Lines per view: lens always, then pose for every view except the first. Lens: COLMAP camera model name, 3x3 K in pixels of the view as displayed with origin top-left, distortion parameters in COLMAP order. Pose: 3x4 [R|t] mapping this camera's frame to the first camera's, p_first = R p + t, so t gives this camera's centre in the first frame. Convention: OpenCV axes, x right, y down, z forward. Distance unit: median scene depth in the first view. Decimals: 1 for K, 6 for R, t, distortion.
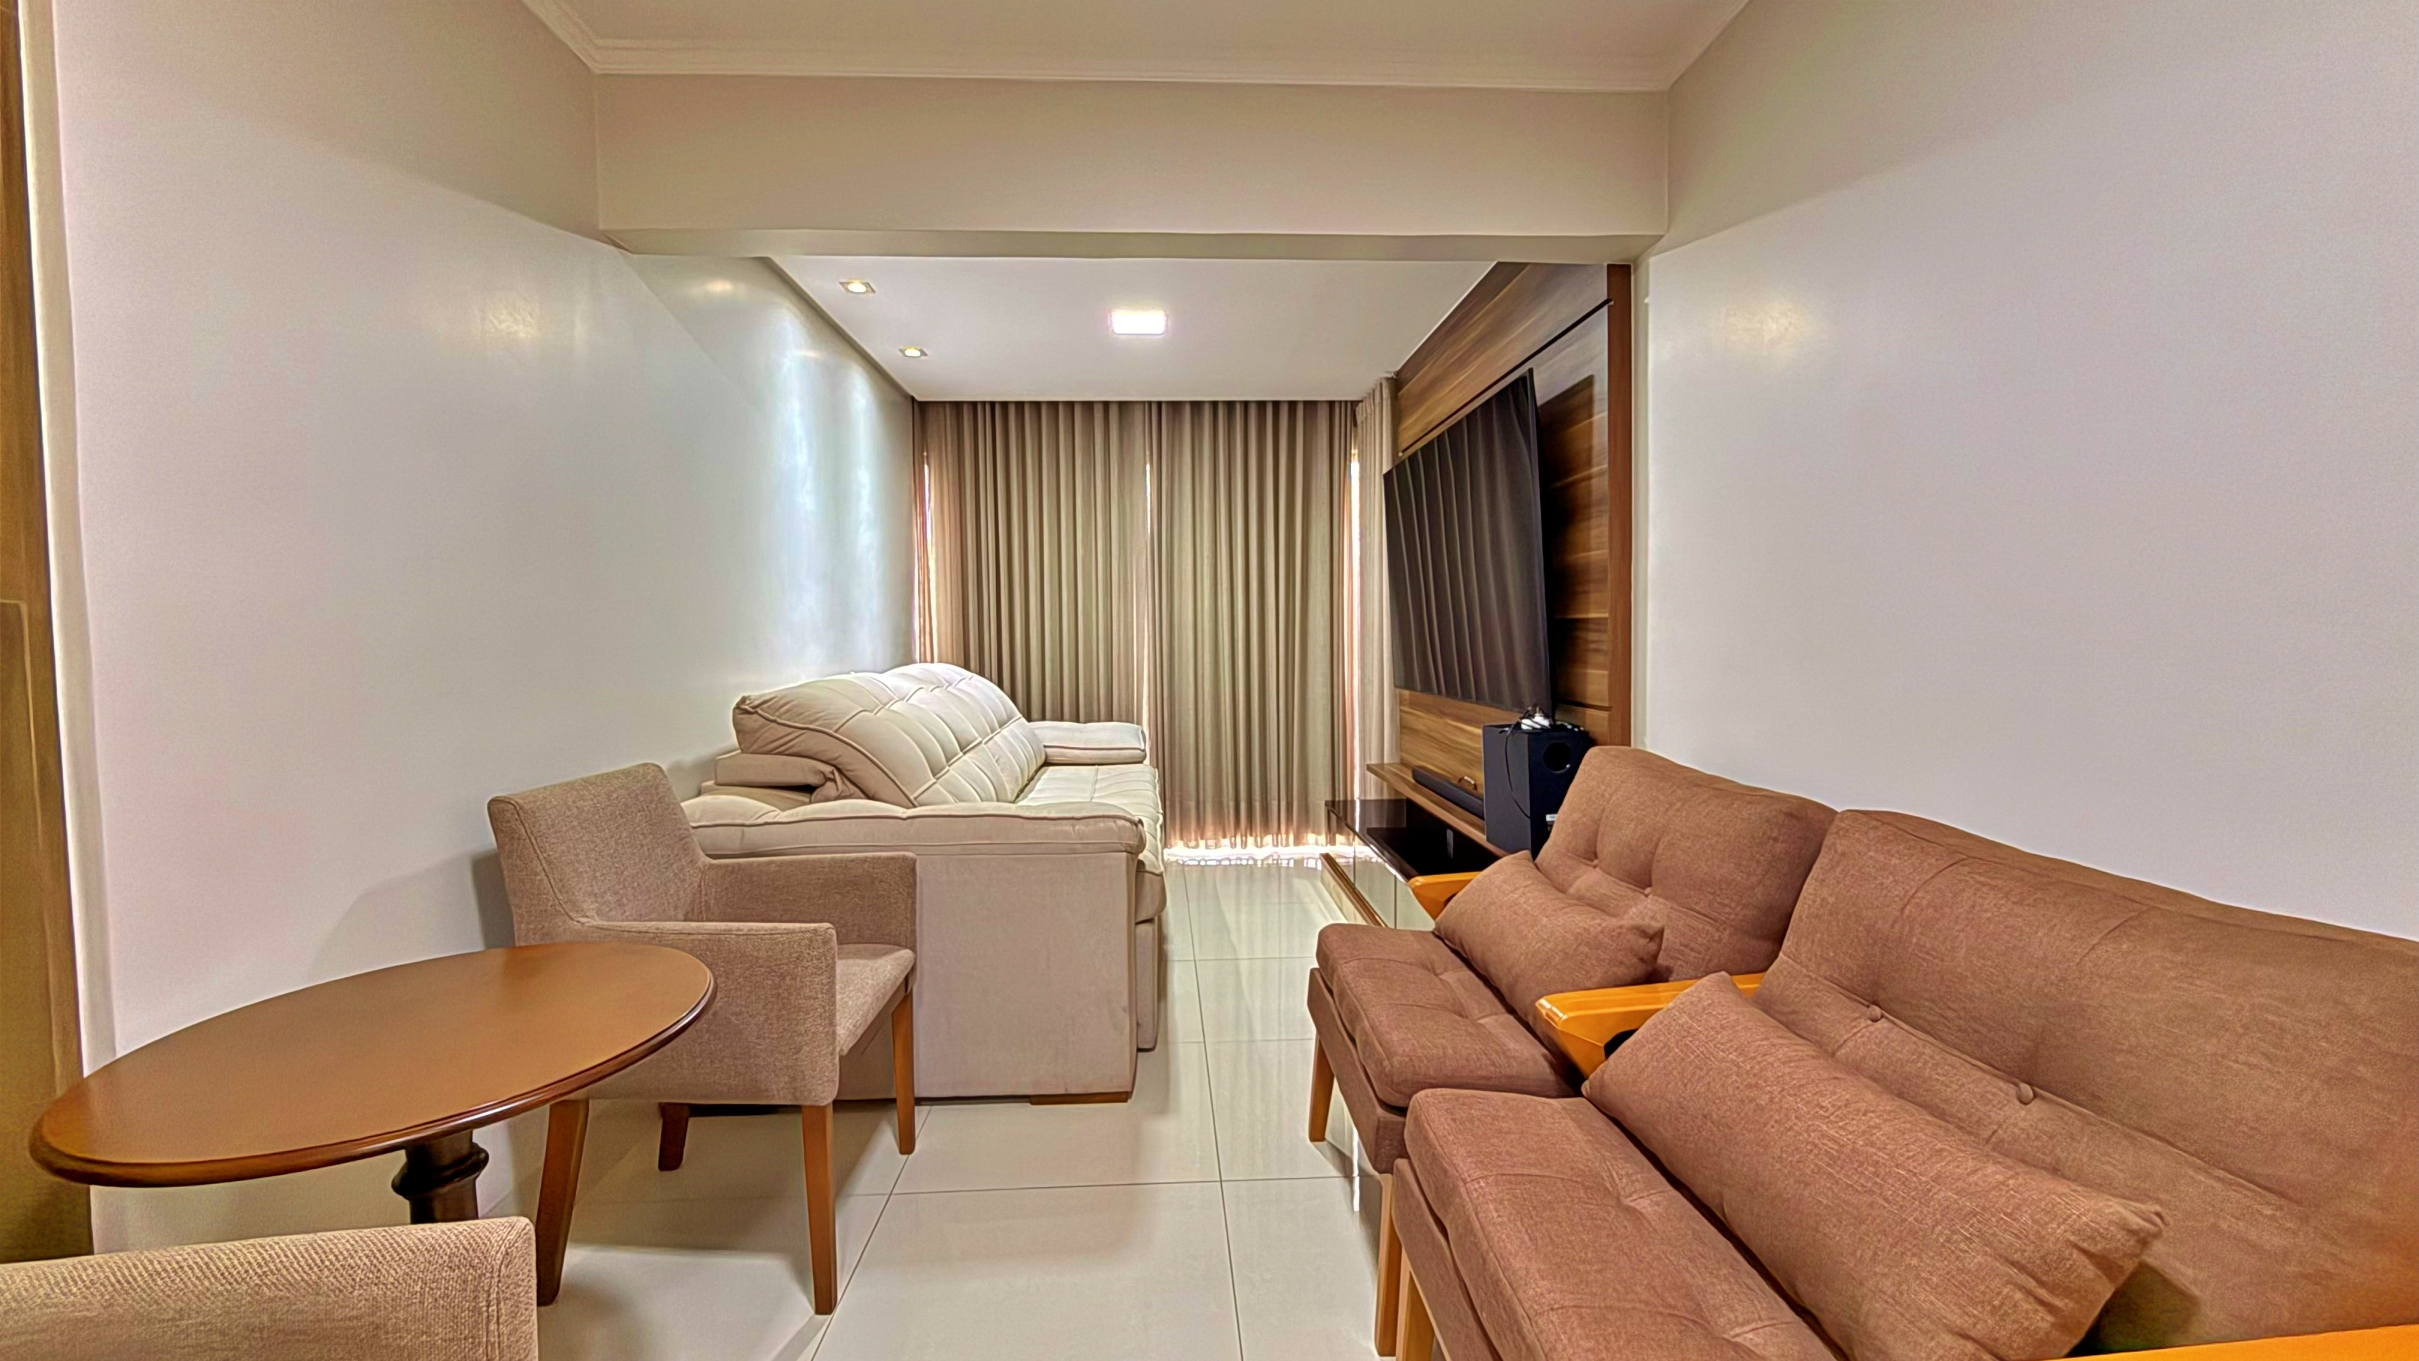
lens RADIAL K [[960.7, 0, 1204.3], [0, 960.7, 681.5], [0, 0, 1]] dist [-0.000315, -0.000216]
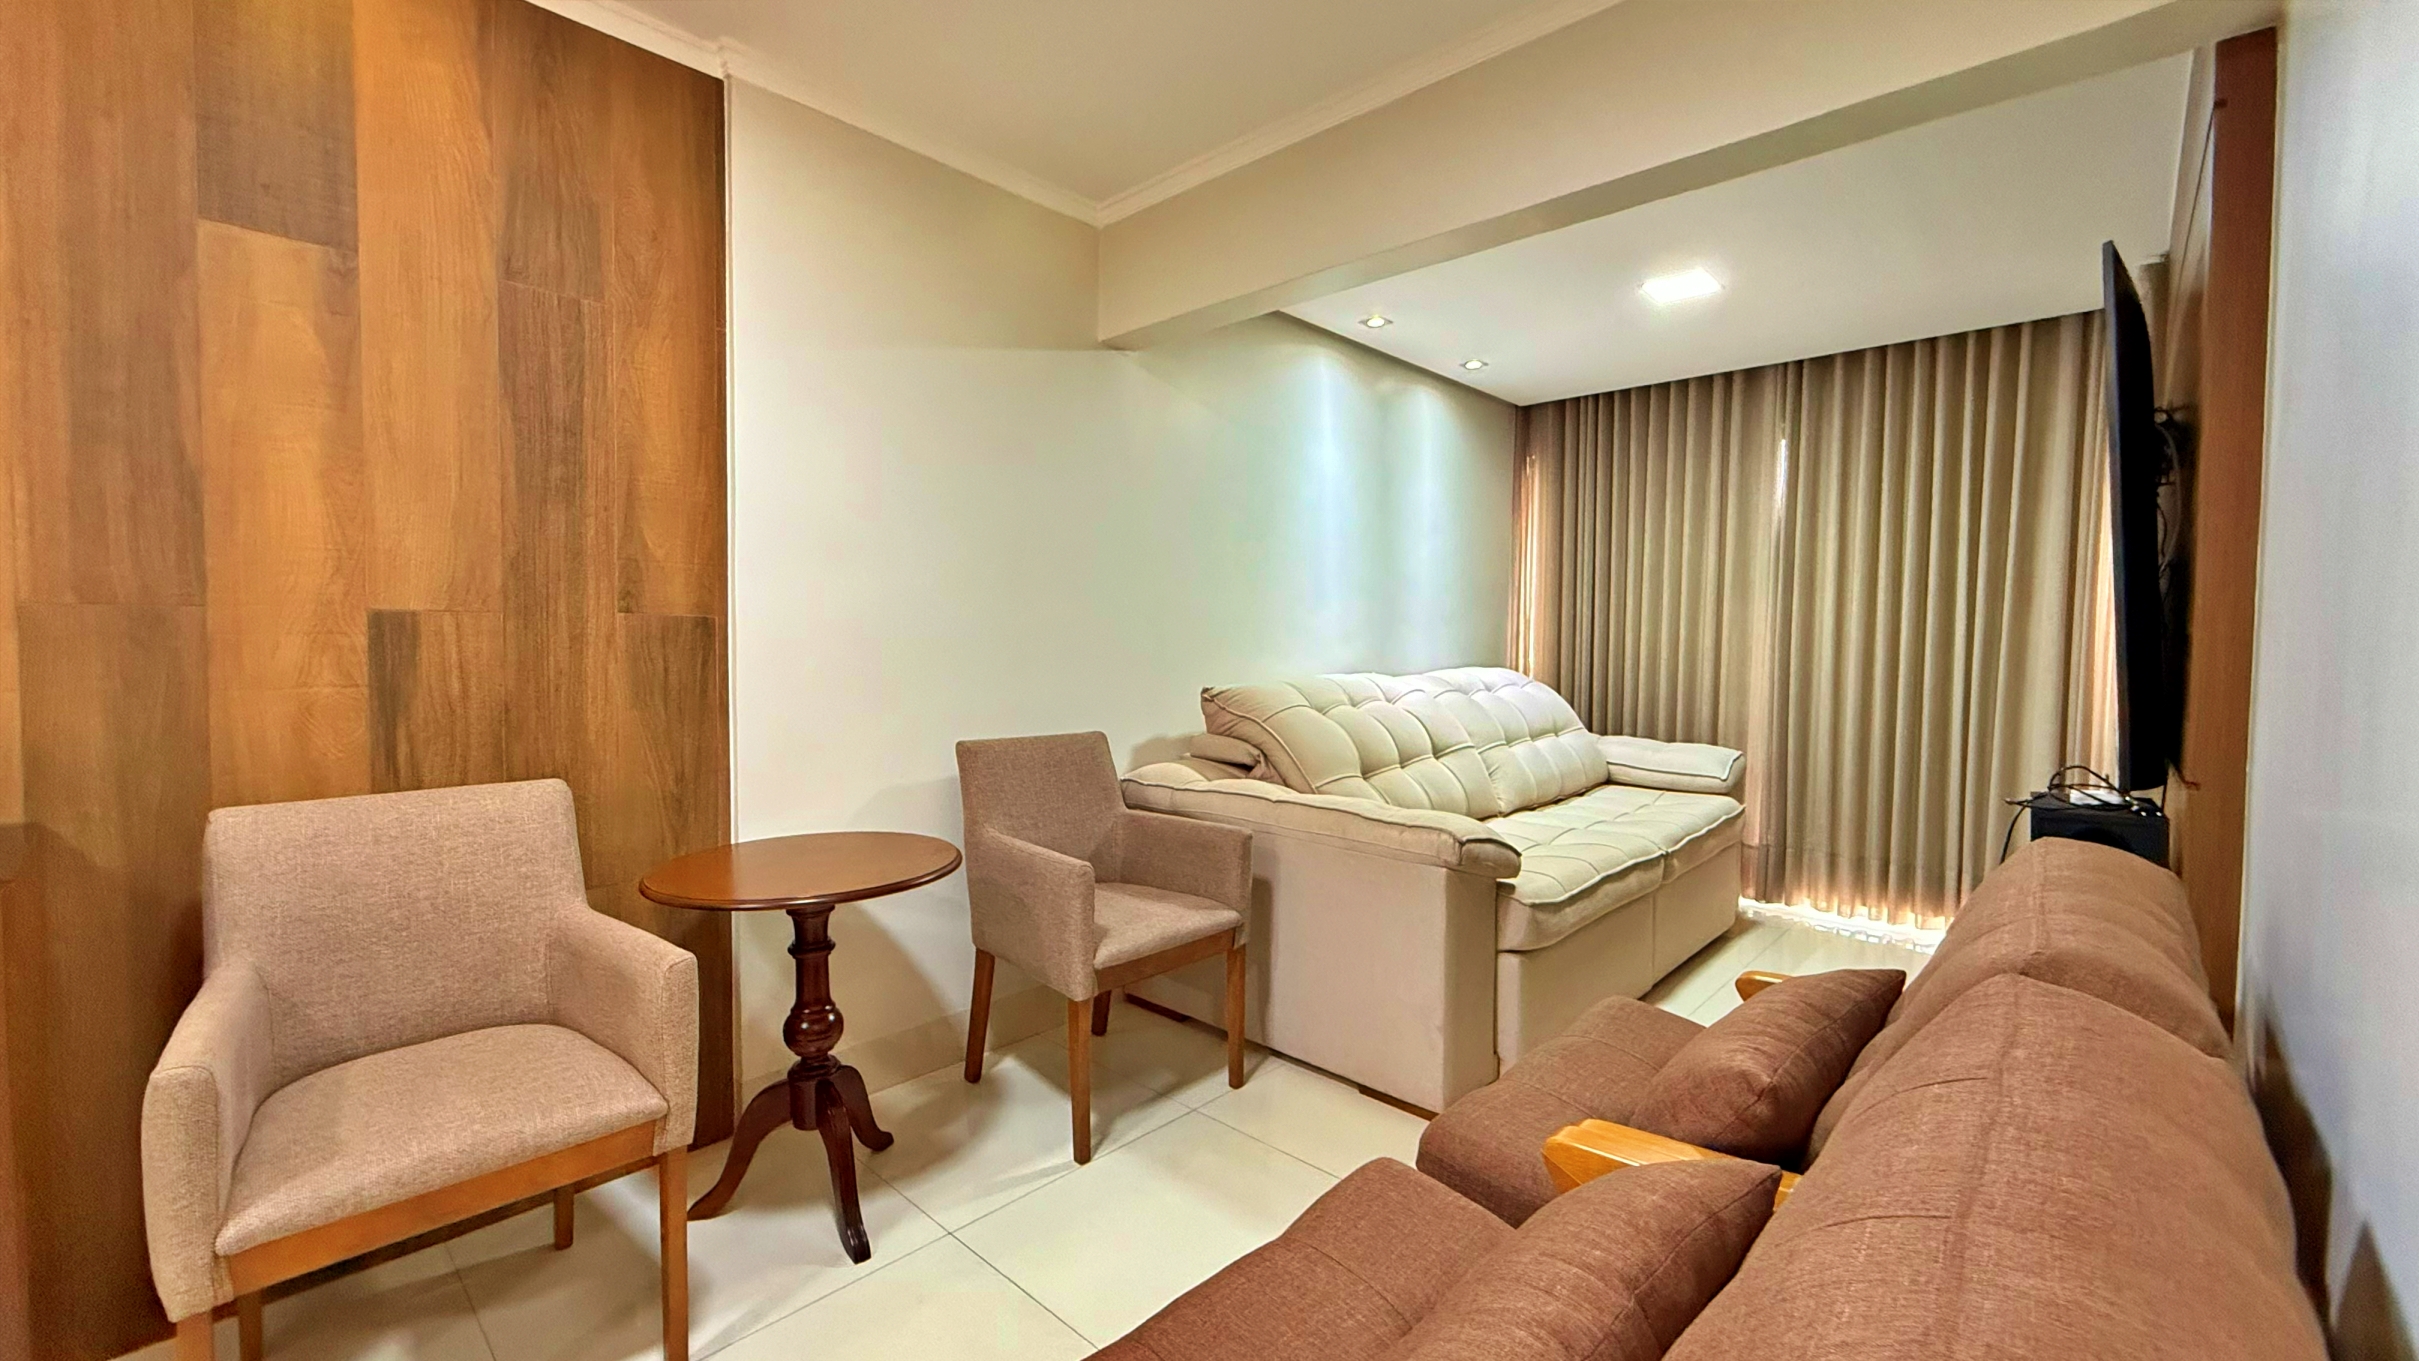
lens RADIAL K [[960.7, 0, 1200.1], [0, 960.7, 680.5], [0, 0, 1]] dist [-0.000315, -0.000216]
pose [[0.695230, 0.049016, -0.717115, 0.225678], [-0.050822, 0.998527, 0.018979, -0.008949], [0.716989, 0.023251, 0.696697, 0.073690]]
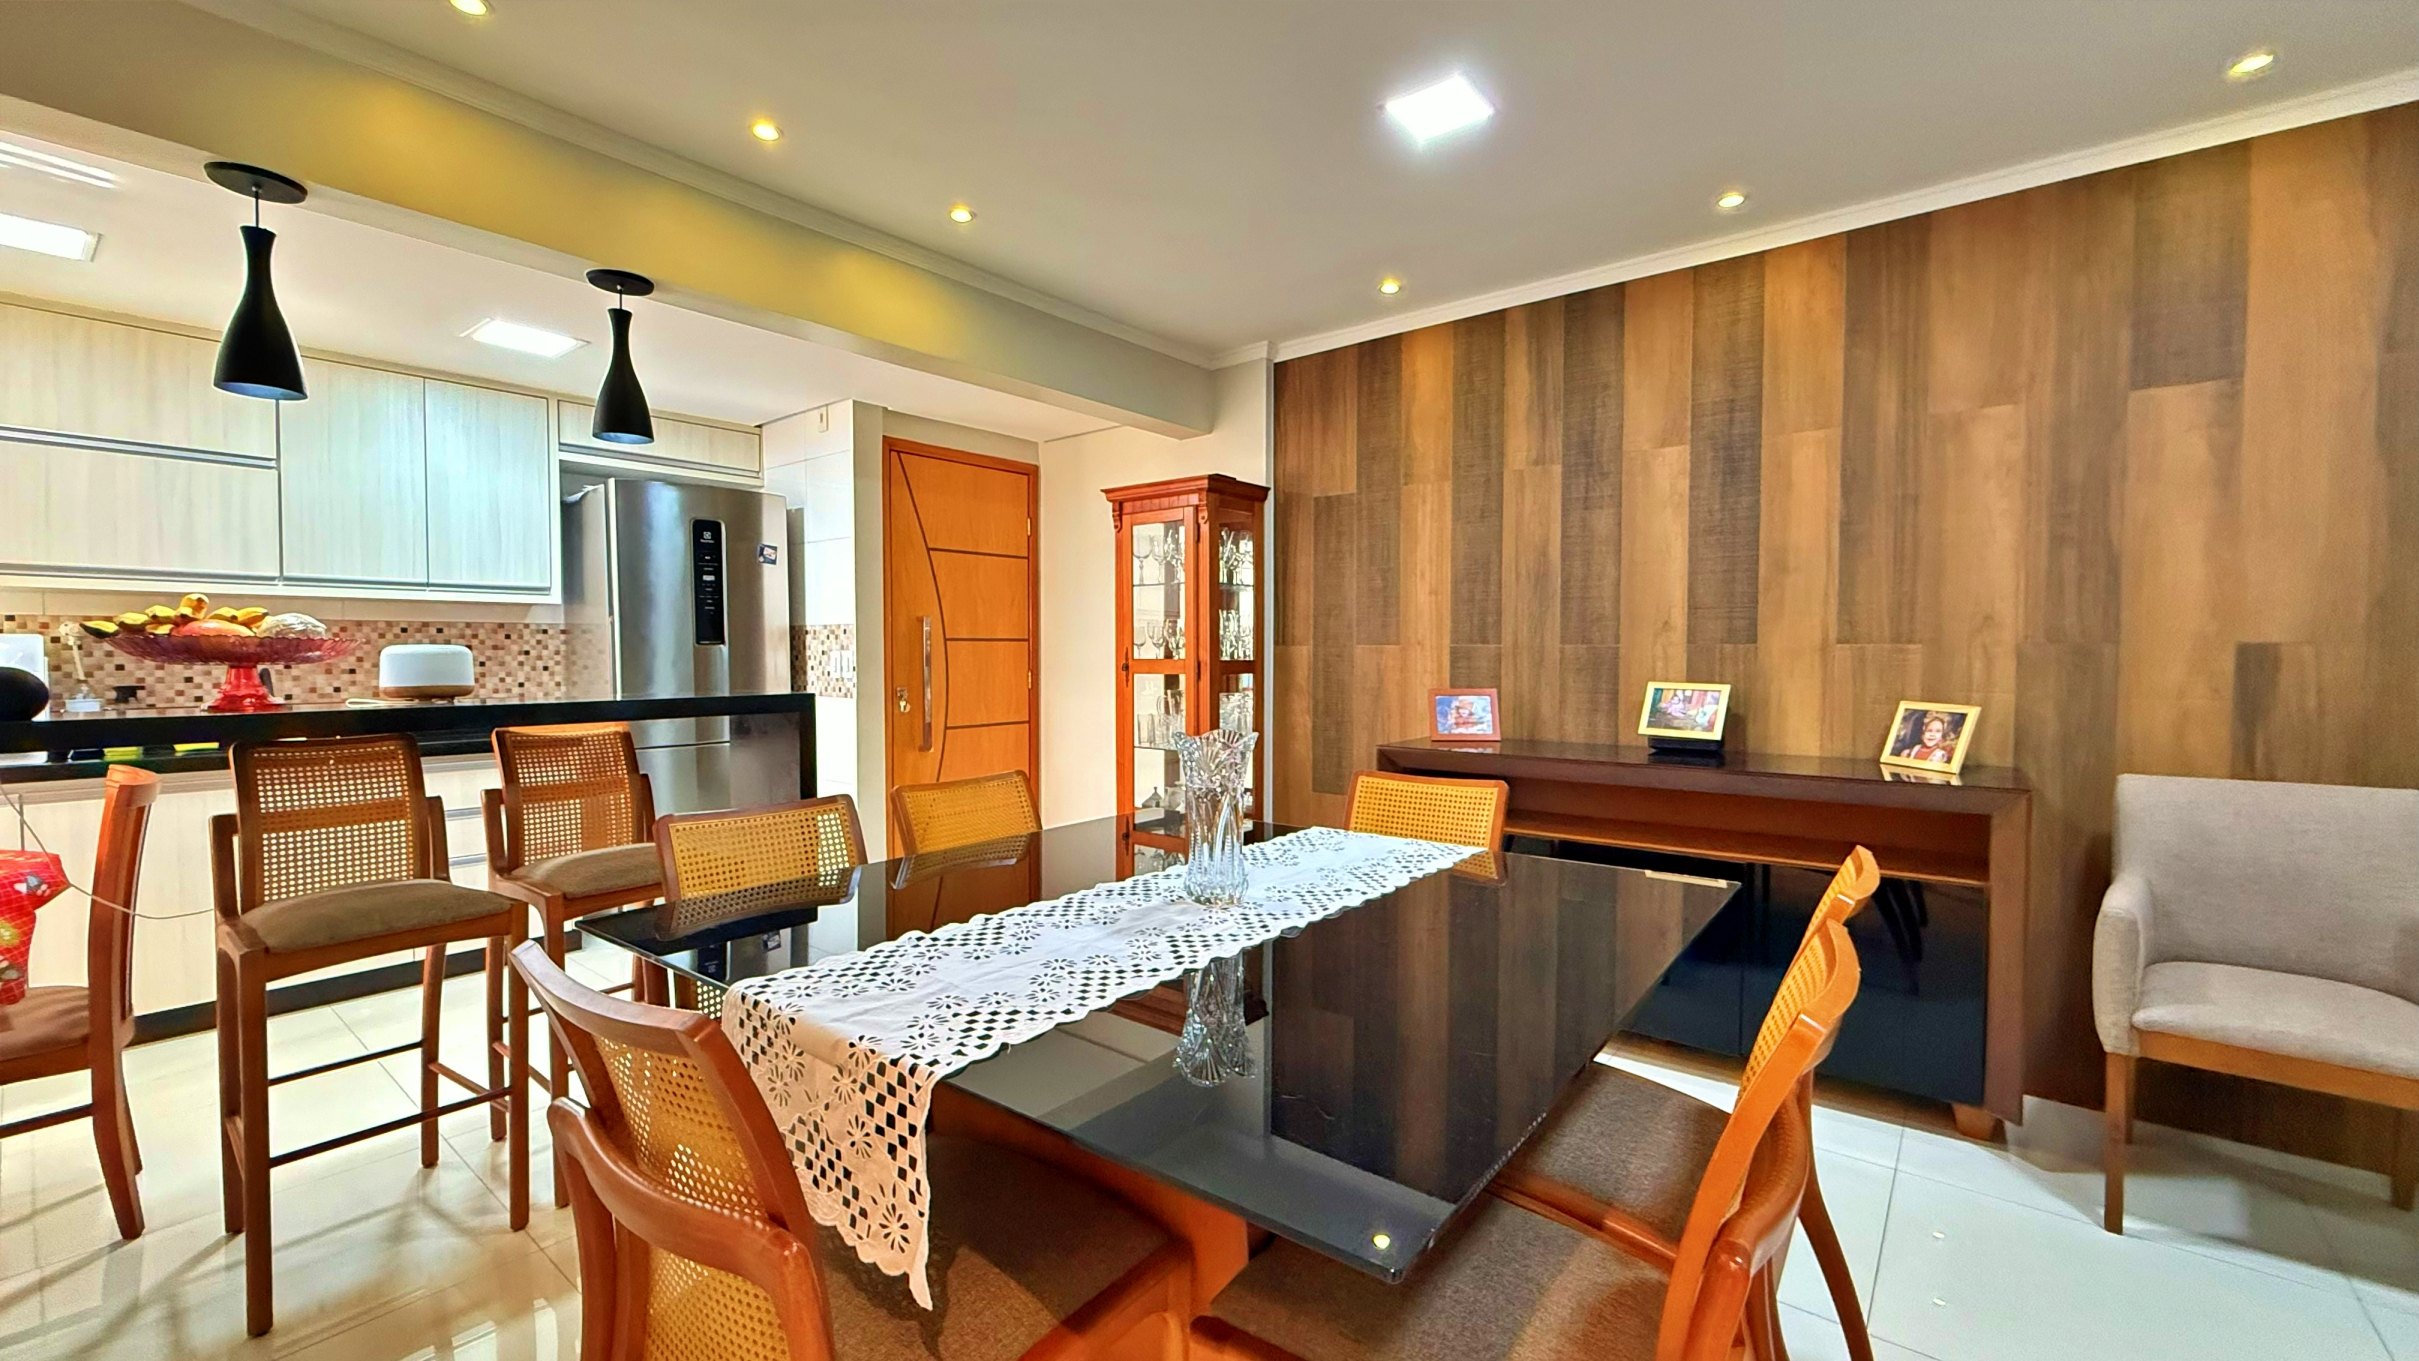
lens RADIAL K [[960.7, 0, 1189.4], [0, 960.7, 679.4], [0, 0, 1]] dist [-0.000315, -0.000216]
pose [[-0.669022, 0.036419, -0.742350, 0.501100], [-0.024767, 0.997152, 0.071240, -0.016513], [0.742830, 0.066047, -0.666214, 0.024378]]
